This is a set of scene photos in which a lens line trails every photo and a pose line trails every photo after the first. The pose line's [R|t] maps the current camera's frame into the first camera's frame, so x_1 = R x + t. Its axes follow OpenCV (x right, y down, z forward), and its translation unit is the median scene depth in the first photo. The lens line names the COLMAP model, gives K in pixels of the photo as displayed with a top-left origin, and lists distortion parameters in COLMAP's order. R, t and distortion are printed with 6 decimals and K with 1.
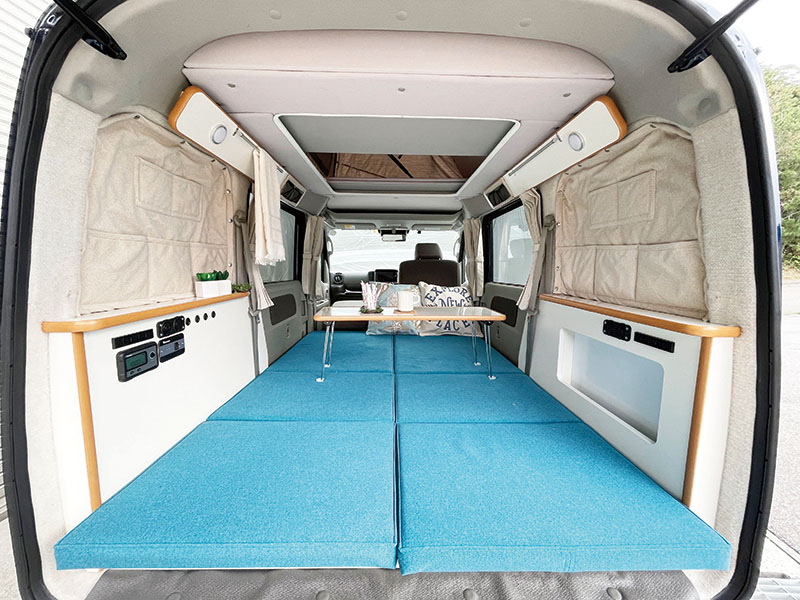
lens RADIAL K [[321.4, 0, 400.0], [0, 321.4, 300.0], [0, 0, 1]] dist [-0.000977, -0.000147]
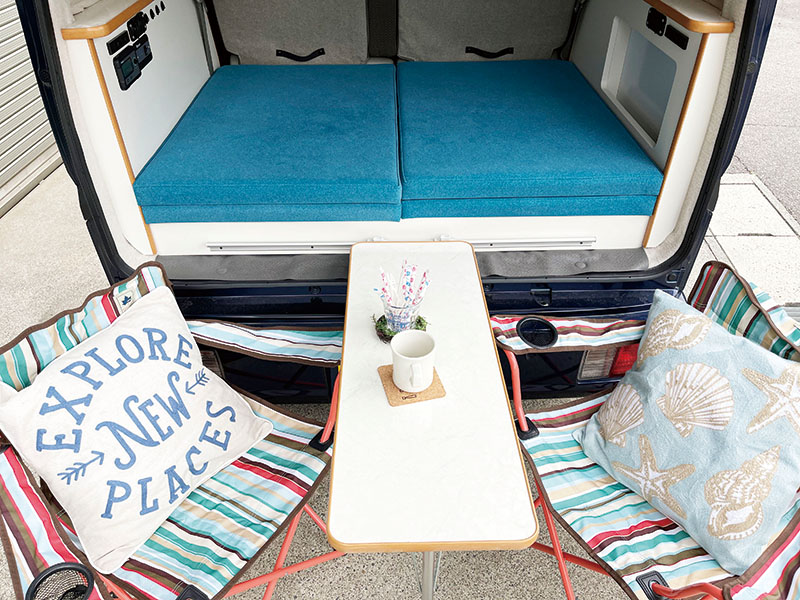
lens RADIAL K [[591.6, 0, 400.0], [0, 591.6, 300.0], [0, 0, 1]] dist [-0.000100, -0.001349]
pose [[0.999766, -0.008290, -0.019976, 0.021992], [0.017604, 0.848471, 0.528949, -0.148132], [0.012564, -0.529177, 0.848419, -0.887568]]
